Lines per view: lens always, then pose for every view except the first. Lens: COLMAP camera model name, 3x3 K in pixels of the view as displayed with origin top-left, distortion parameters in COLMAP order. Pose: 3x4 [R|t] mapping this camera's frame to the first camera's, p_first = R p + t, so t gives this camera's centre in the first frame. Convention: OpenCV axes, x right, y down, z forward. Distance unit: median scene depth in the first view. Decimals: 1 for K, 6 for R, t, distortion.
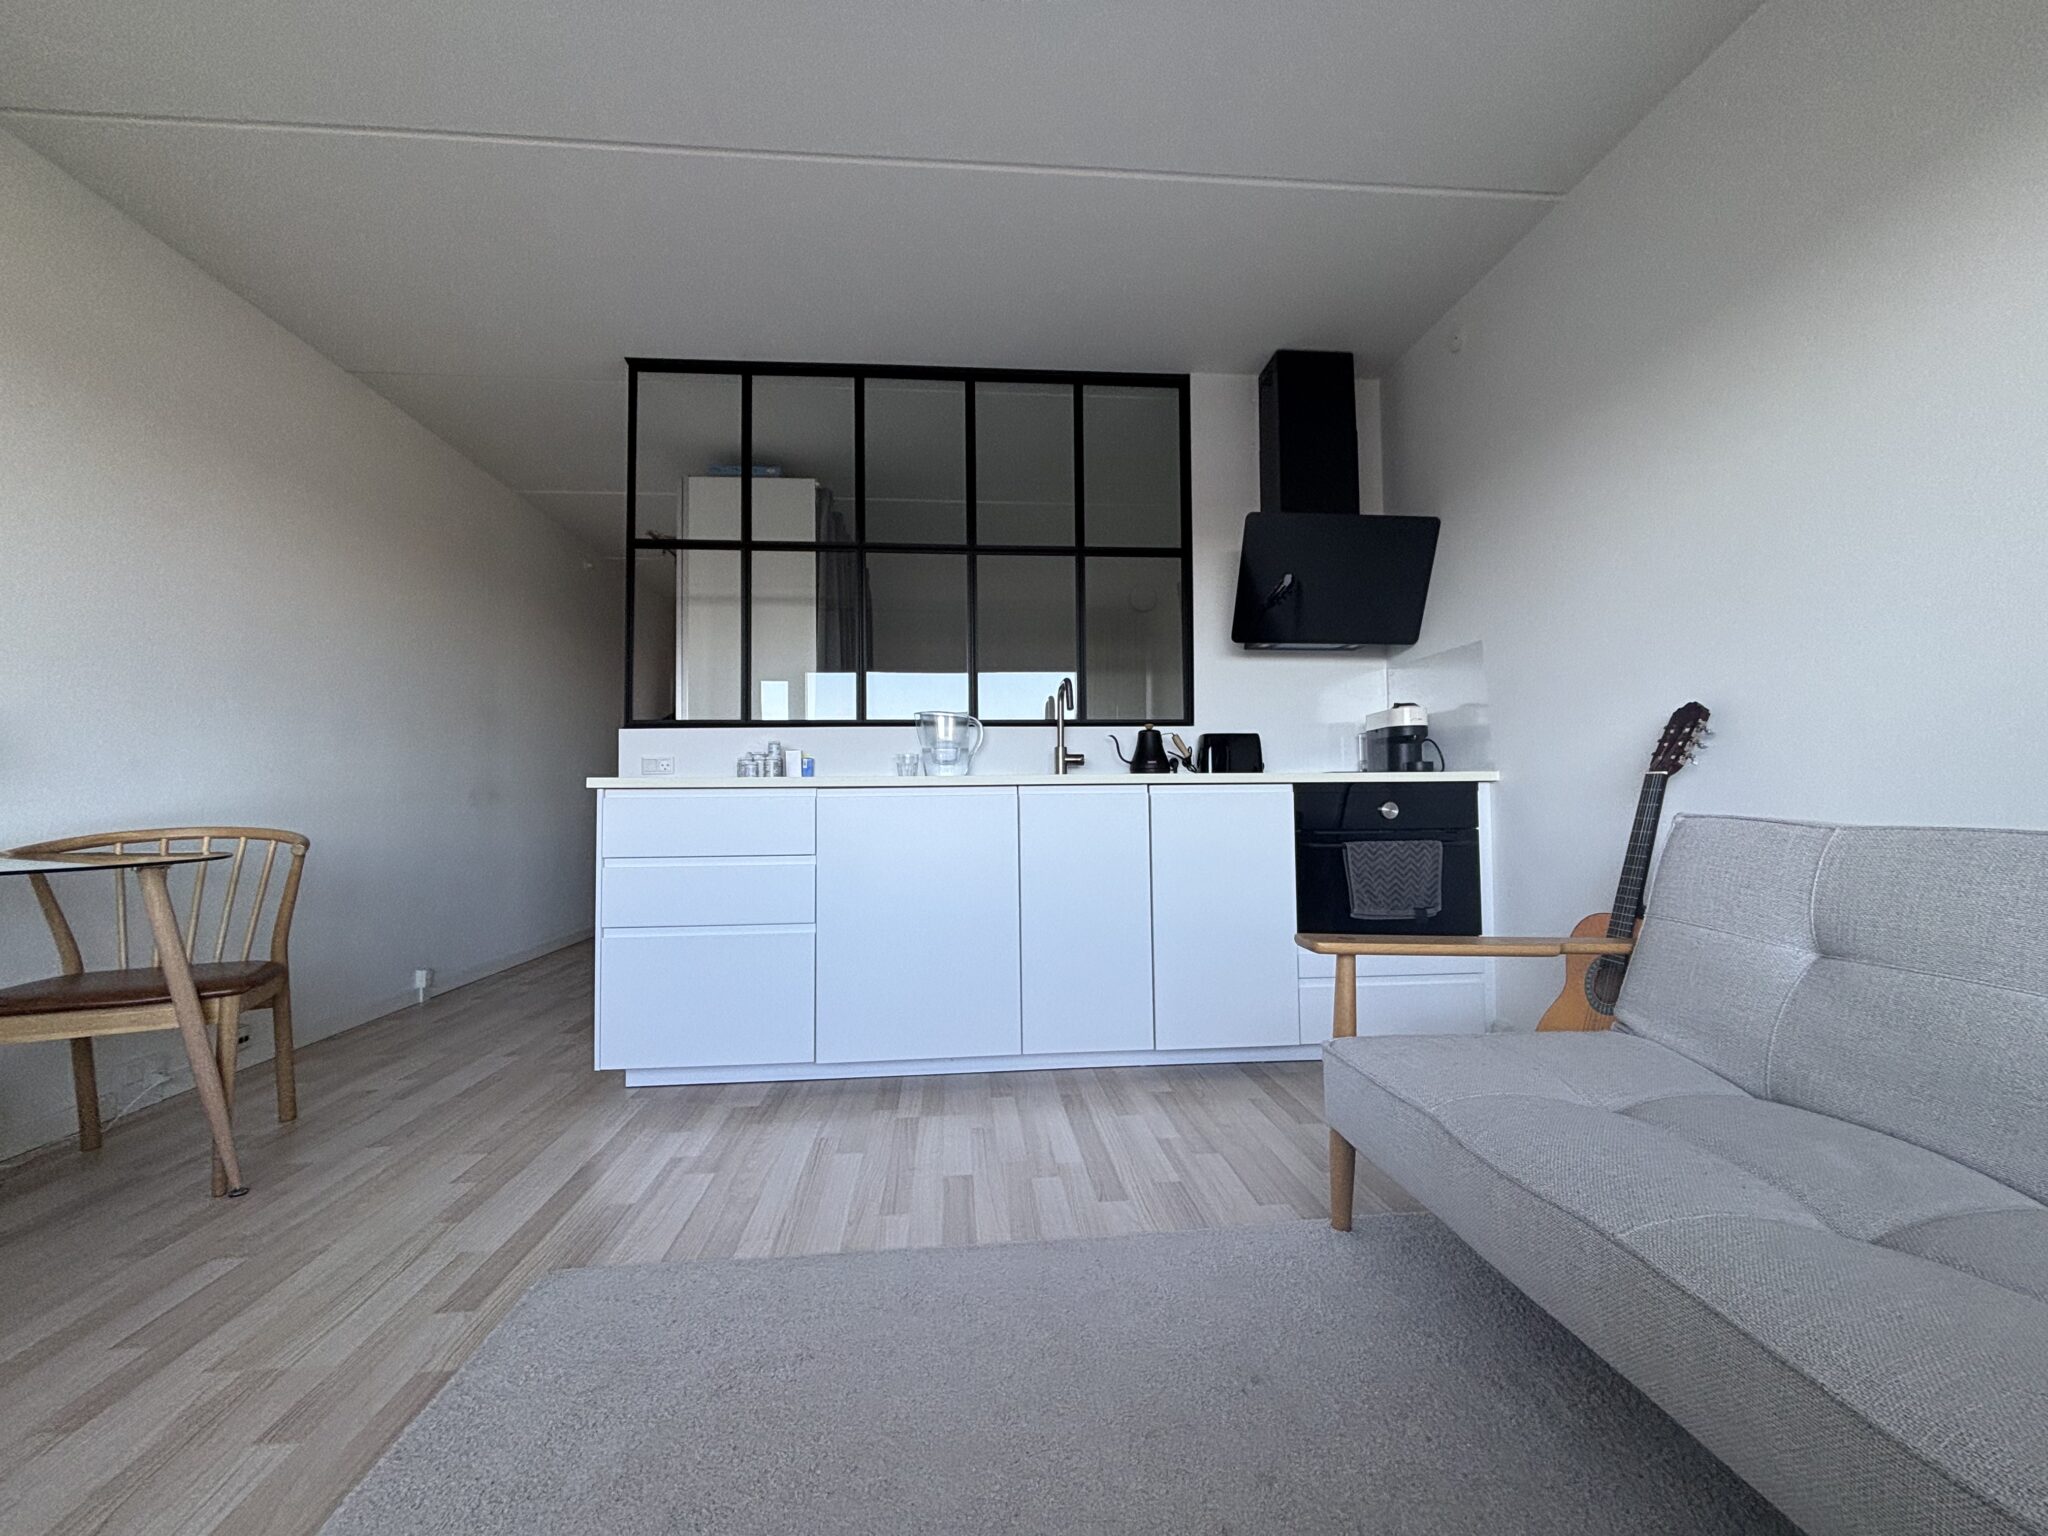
lens RADIAL K [[821.8, 0, 1015.9], [0, 821.8, 762.6], [0, 0, 1]] dist [0.007099, -0.000596]
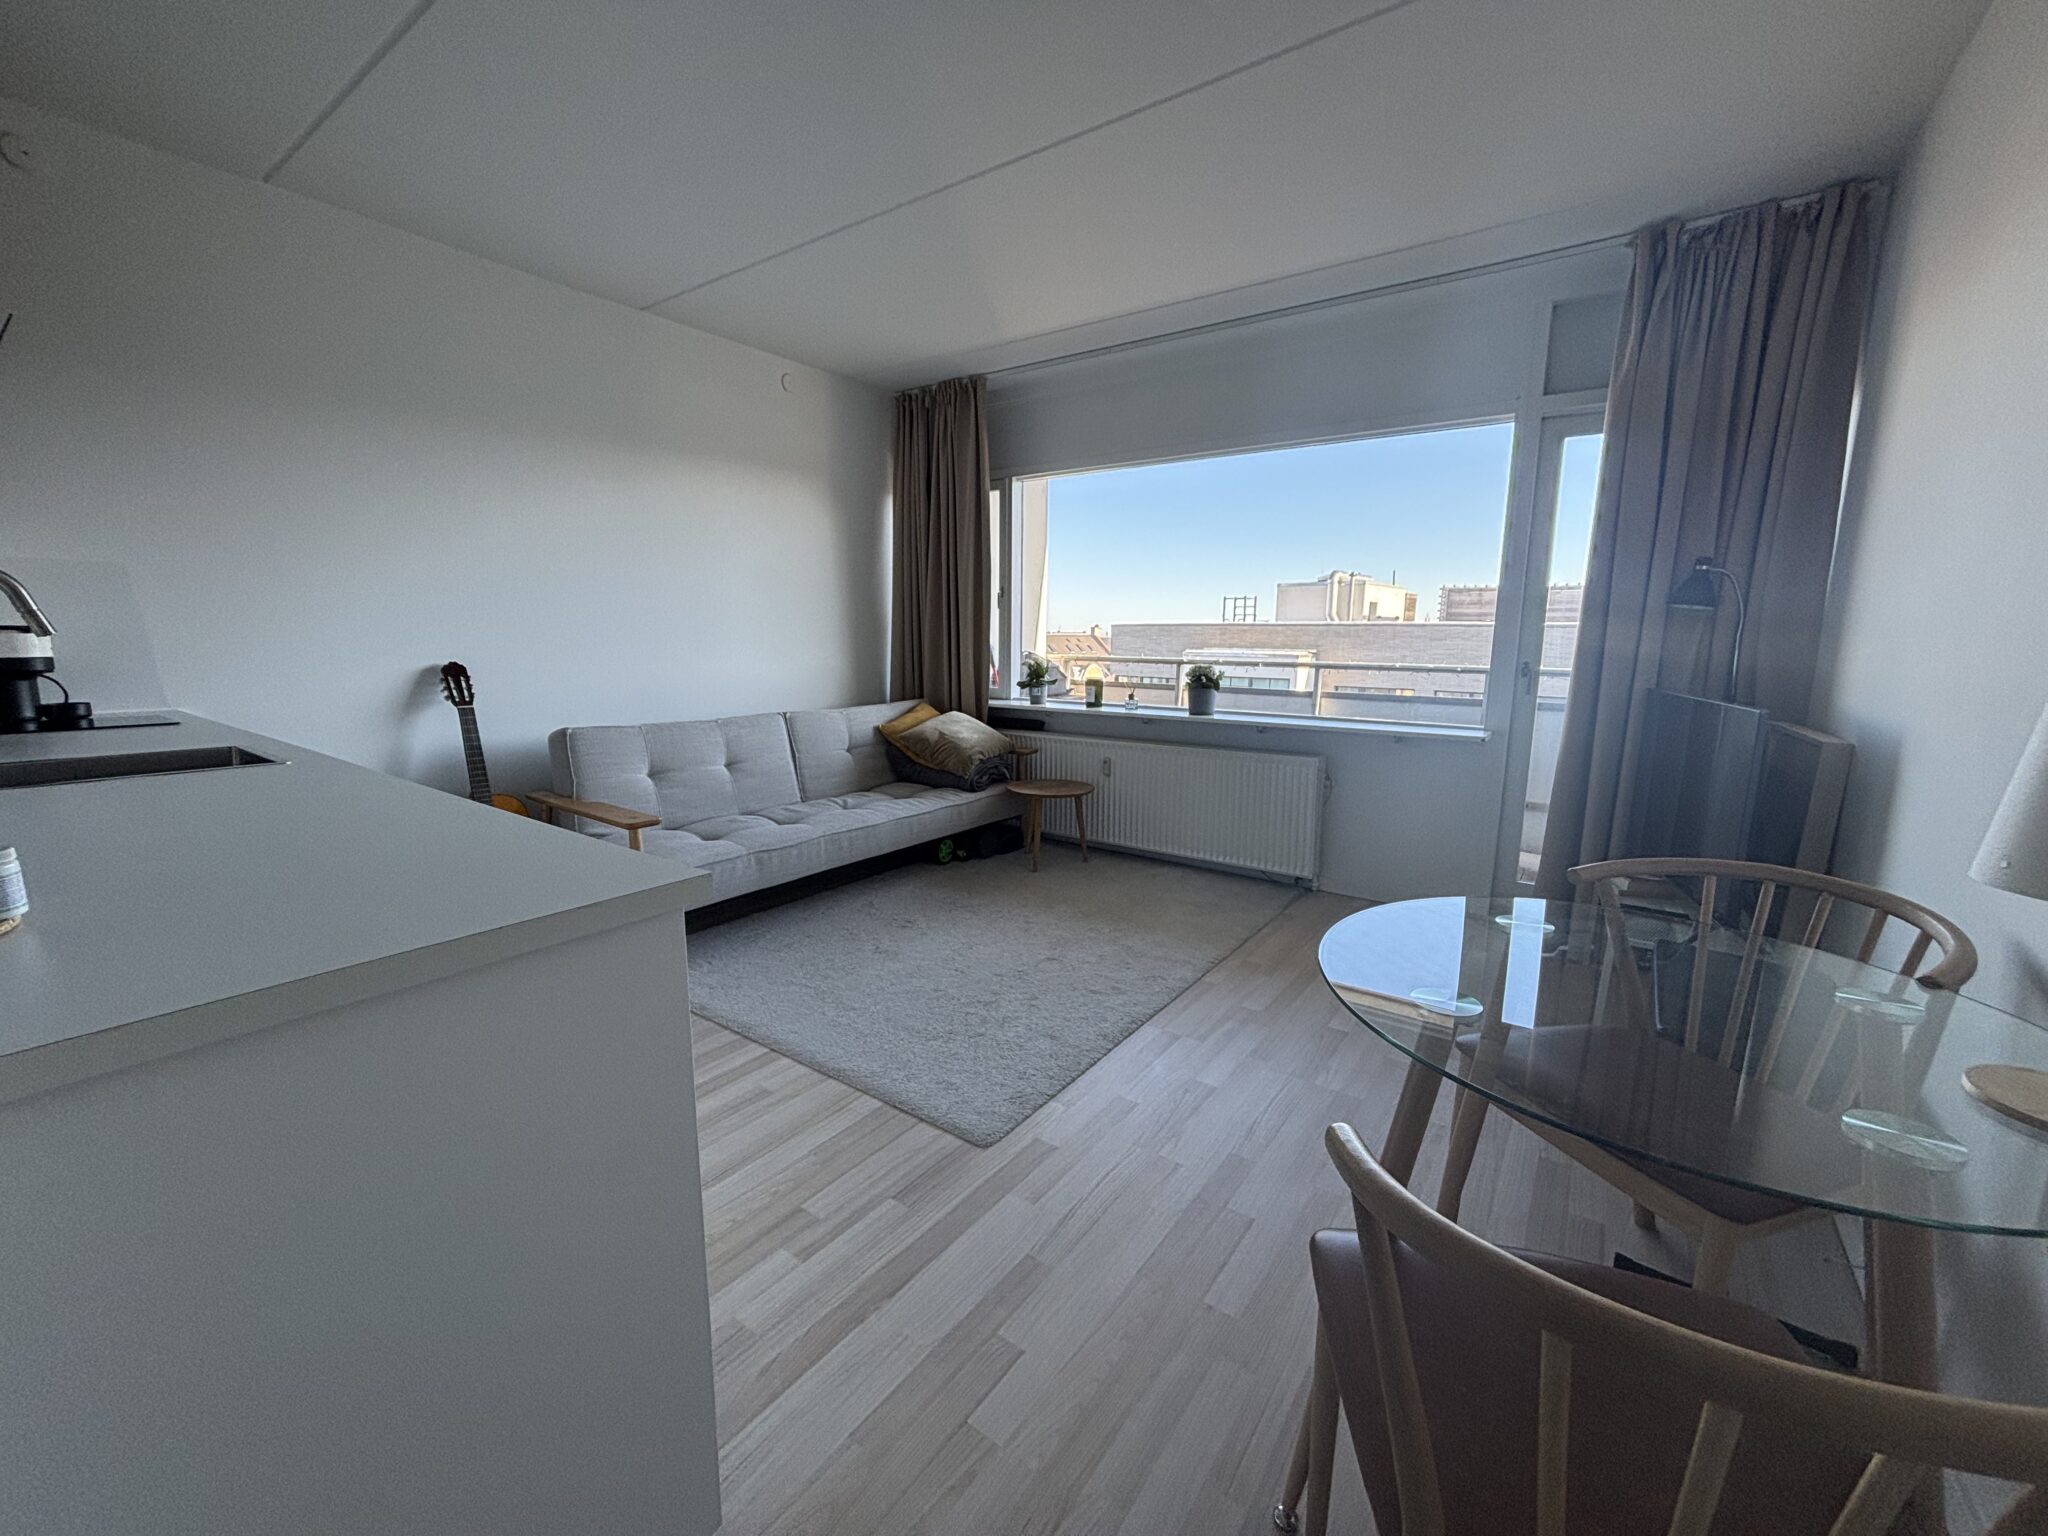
lens RADIAL K [[821.8, 0, 1020.5], [0, 821.8, 781.4], [0, 0, 1]] dist [0.007099, -0.000596]
pose [[-0.755029, -0.109491, 0.646486, -0.803565], [-0.028484, 0.990506, 0.134488, -0.067316], [-0.655073, 0.083128, -0.750979, 1.103383]]
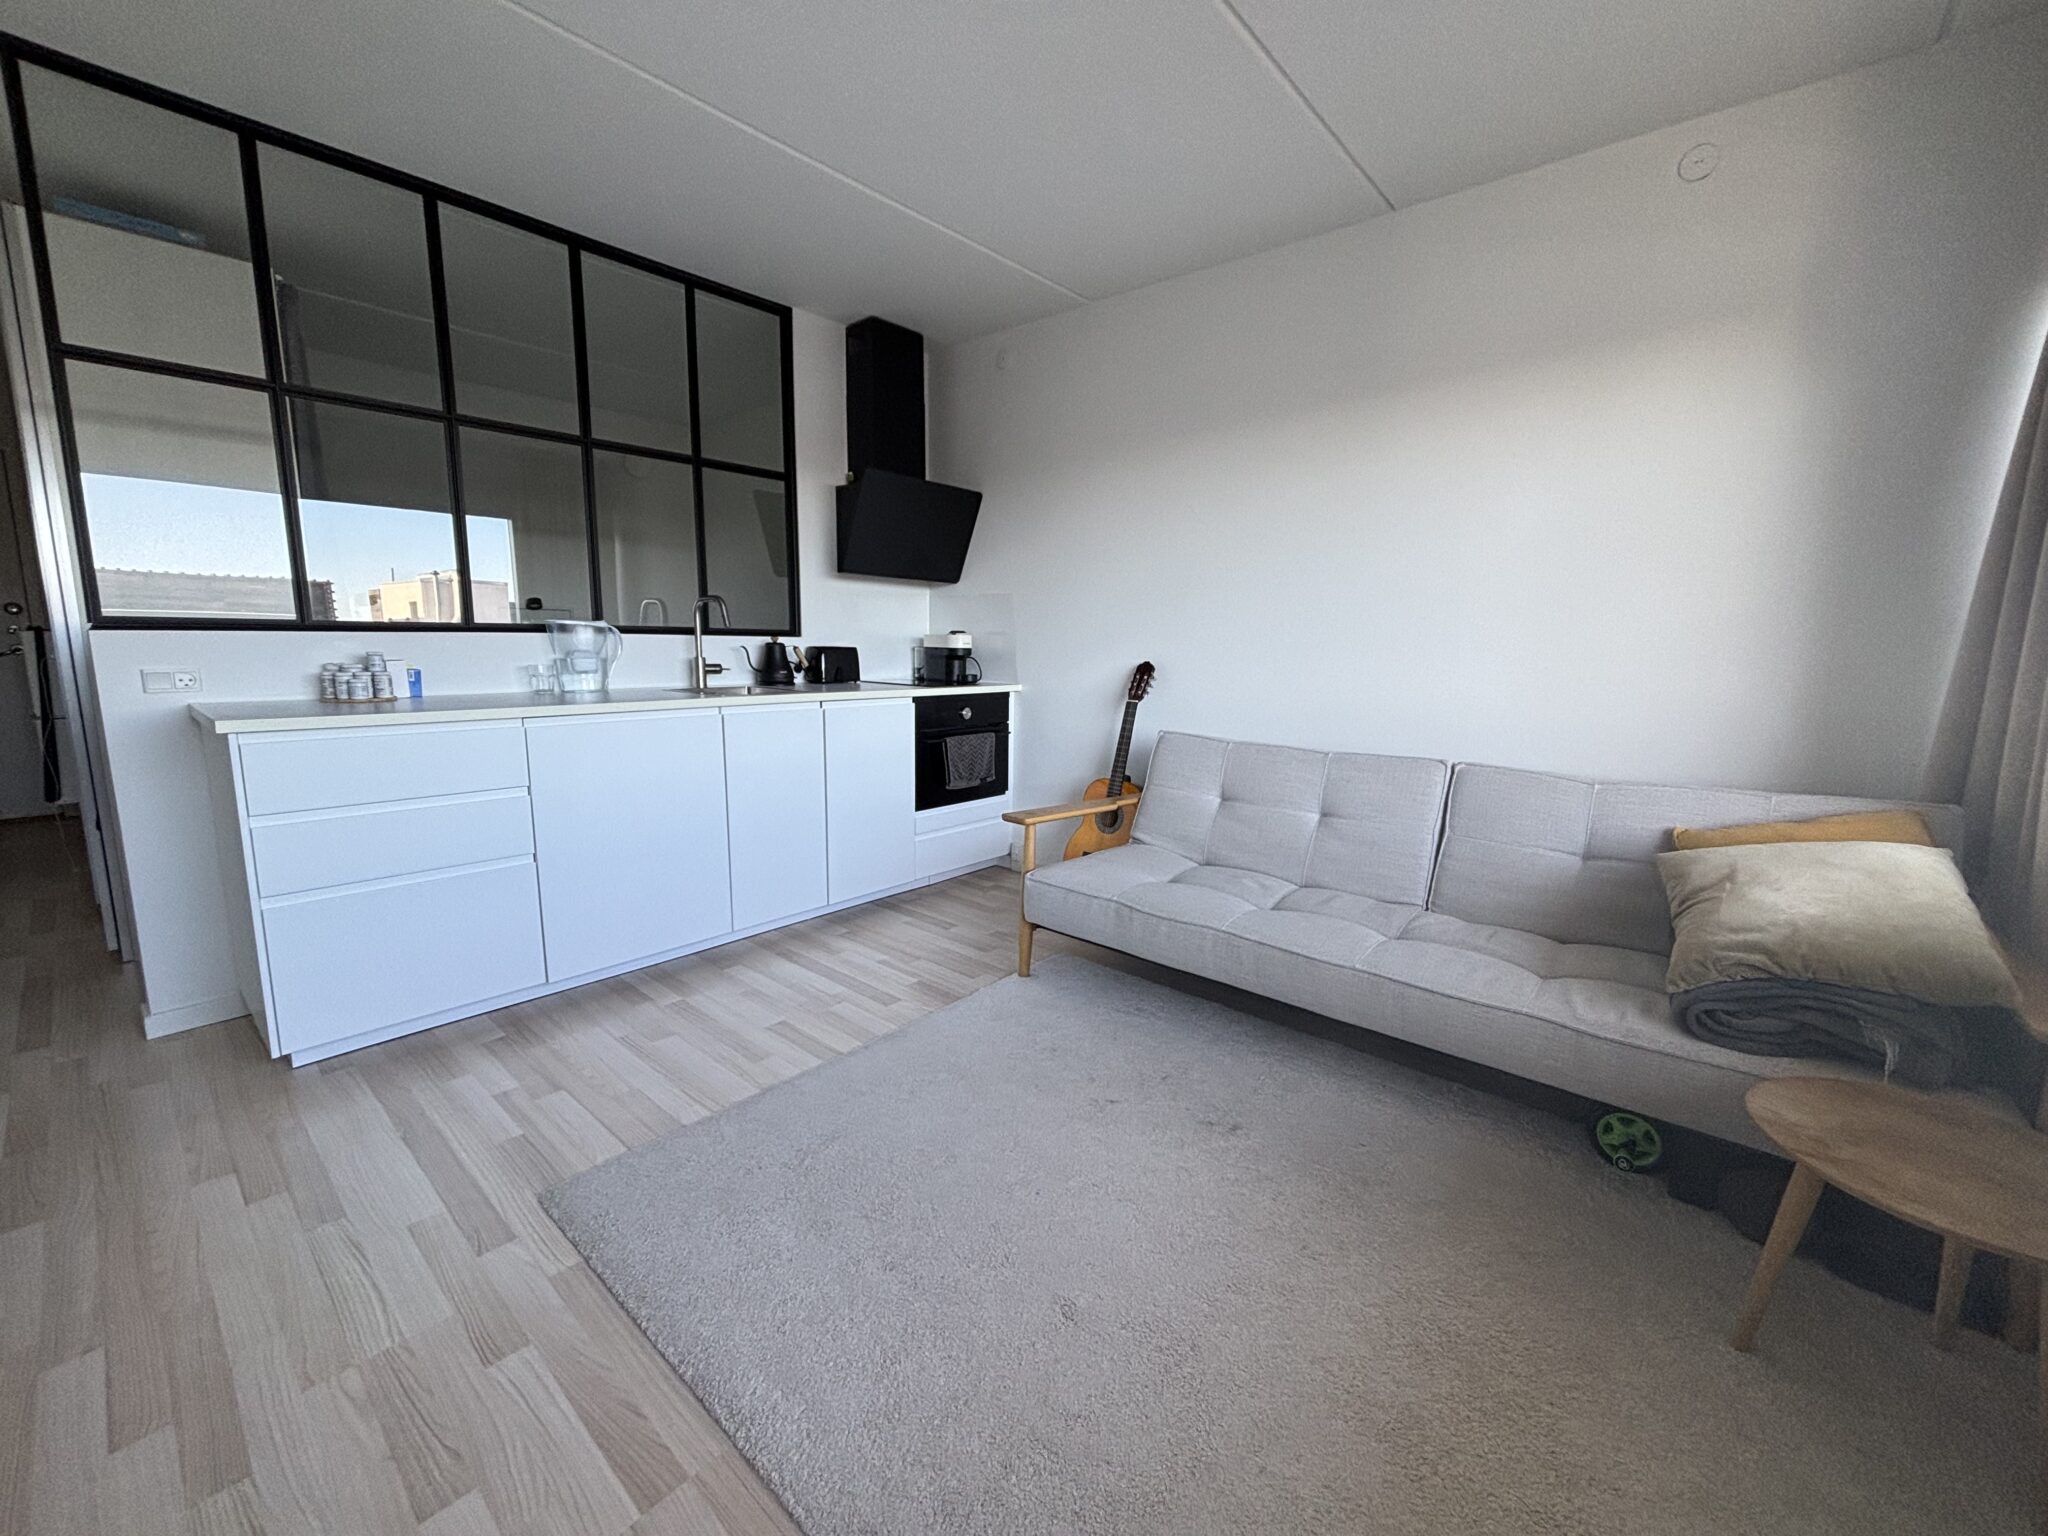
lens RADIAL K [[821.8, 0, 1012.9], [0, 821.8, 761.8], [0, 0, 1]] dist [0.007099, -0.000596]
pose [[0.721493, -0.082348, 0.687507, -0.483663], [-0.053985, 0.983191, 0.174418, -0.113593], [-0.690314, -0.162957, 0.704920, -0.083313]]
